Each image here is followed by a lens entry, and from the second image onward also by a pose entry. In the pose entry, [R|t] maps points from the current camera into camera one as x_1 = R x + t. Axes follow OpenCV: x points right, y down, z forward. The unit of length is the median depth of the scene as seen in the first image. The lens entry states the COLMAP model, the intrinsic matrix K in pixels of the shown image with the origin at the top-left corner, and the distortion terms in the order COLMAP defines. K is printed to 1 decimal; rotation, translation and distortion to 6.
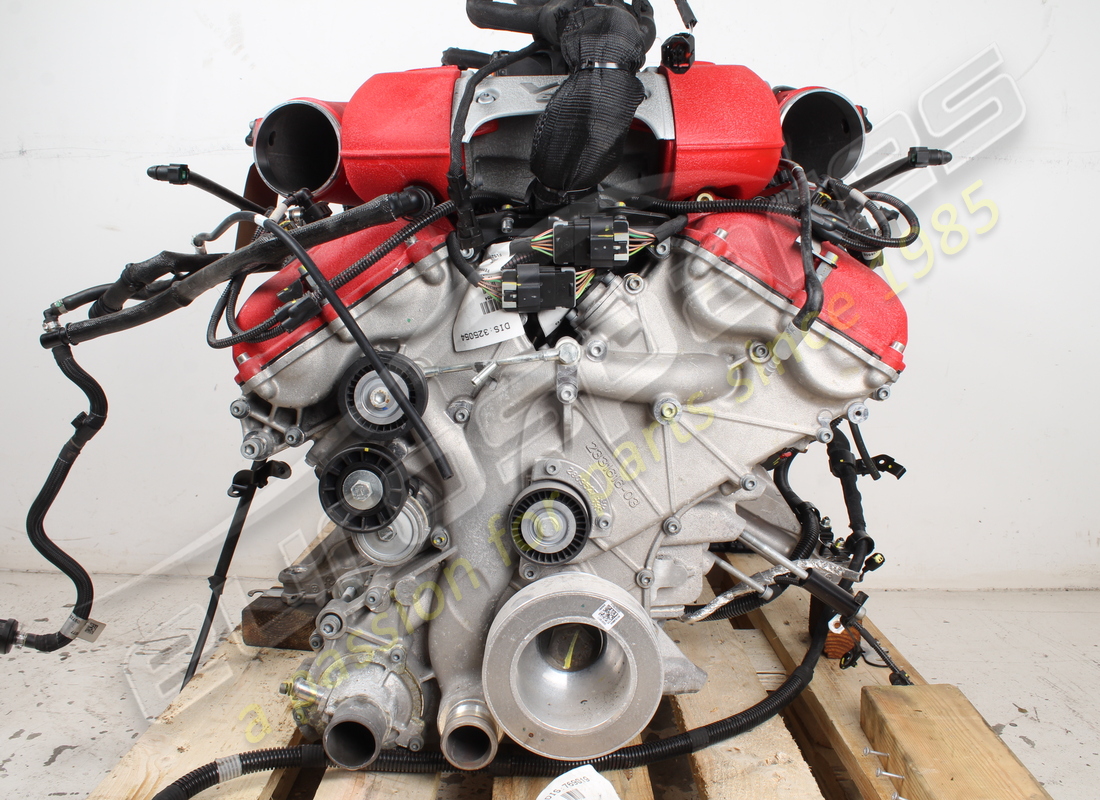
lens RADIAL K [[967.5, 0, 543.7], [0, 967.5, 405.5], [0, 0, 1]] dist [-0.141099, 0.094858]
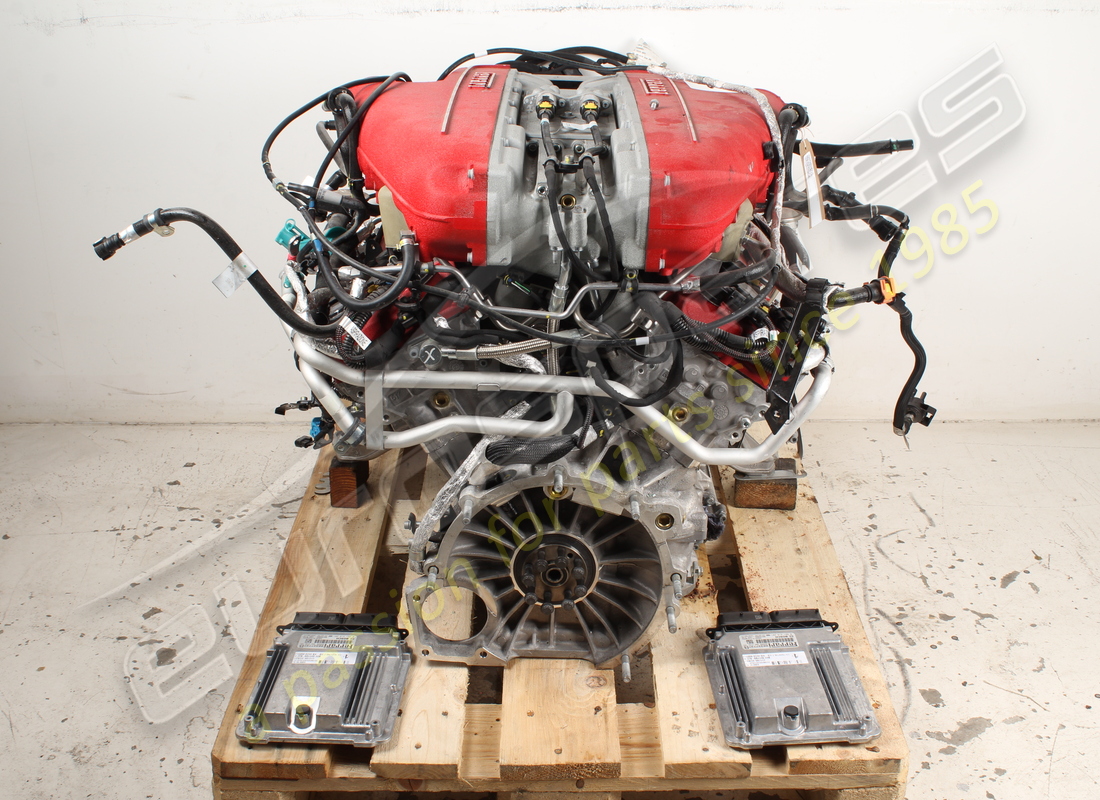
lens RADIAL K [[1265.8, 0, 547.7], [0, 1265.8, 407.6], [0, 0, 1]] dist [-0.075700, 0.000000]
pose [[0.999749, -0.021601, -0.005970, -0.150610], [0.022404, 0.956600, 0.290540, -0.488779], [-0.000565, -0.290601, 0.956844, -0.700587]]
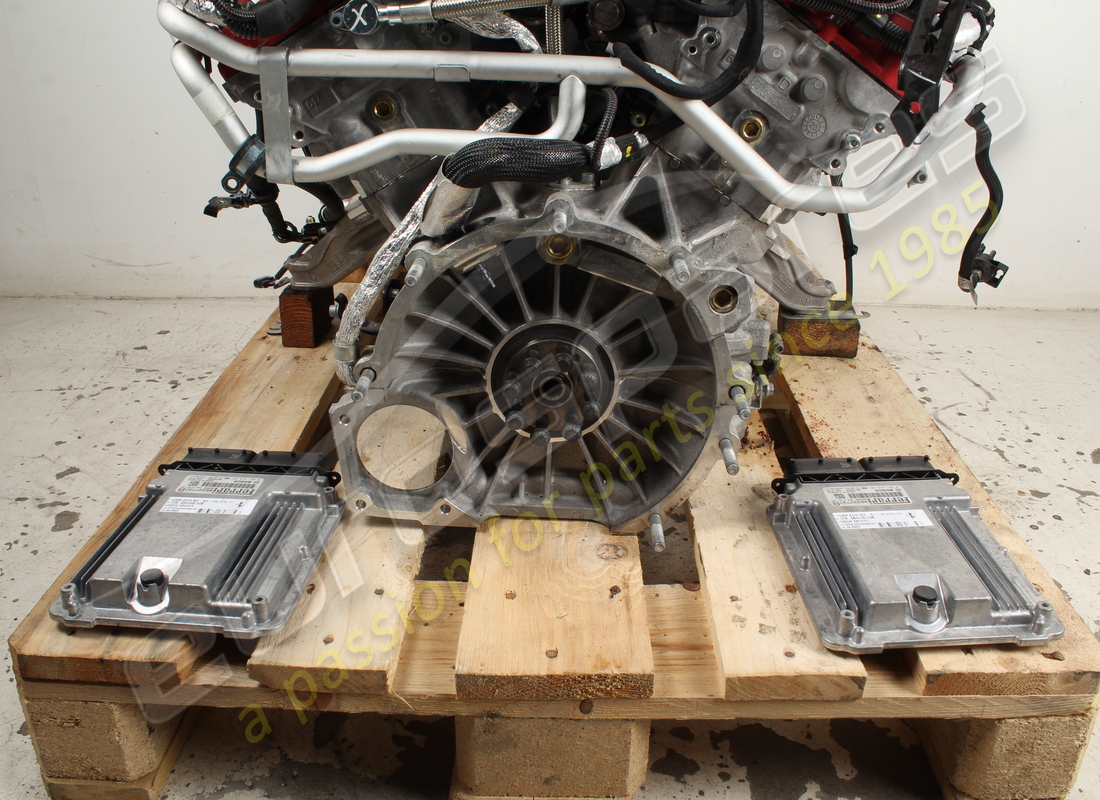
lens RADIAL K [[967.5, 0, 543.8], [0, 967.5, 396.8], [0, 0, 1]] dist [-0.141099, 0.094858]
pose [[0.999745, -0.004722, -0.022098, -0.144908], [0.011023, 0.955584, 0.294513, -0.025927], [0.019726, -0.294682, 0.955392, 0.034402]]
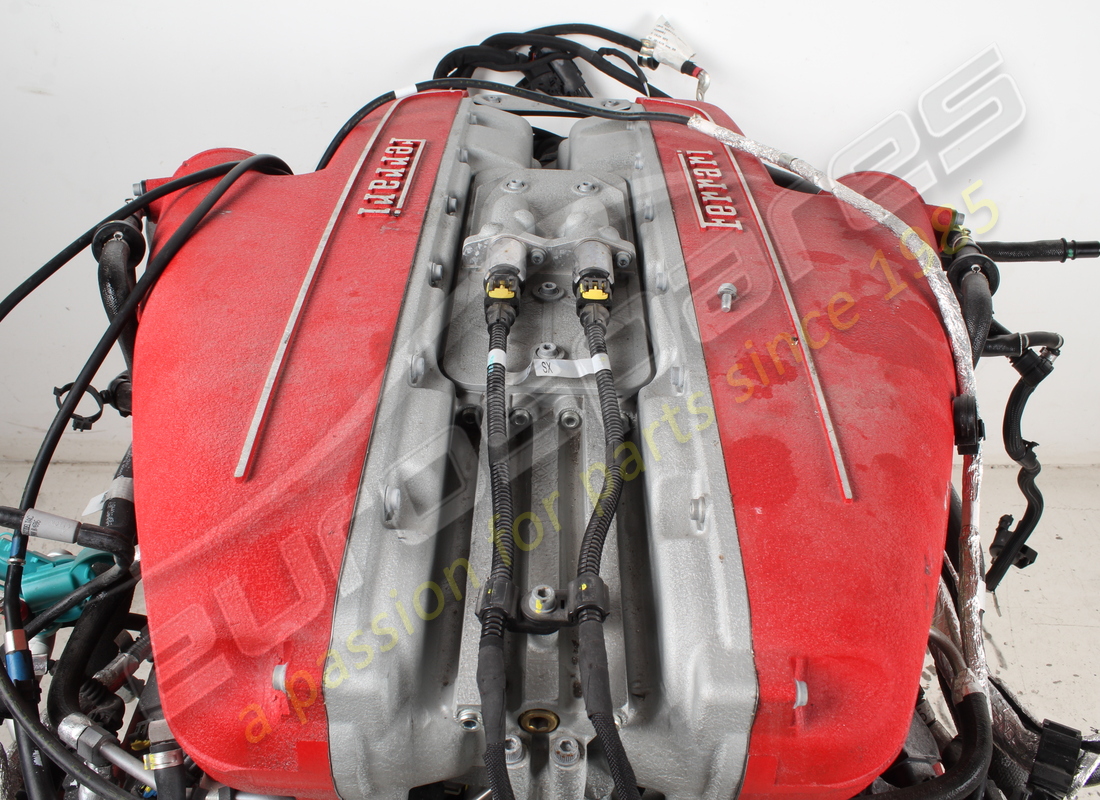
lens RADIAL K [[967.5, 0, 542.2], [0, 967.5, 402.0], [0, 0, 1]] dist [-0.141099, 0.094858]
pose [[0.999800, -0.016054, -0.011896, -0.121252], [0.019822, 0.871825, 0.489416, -0.633524], [0.002514, -0.489554, 0.871970, 0.489343]]
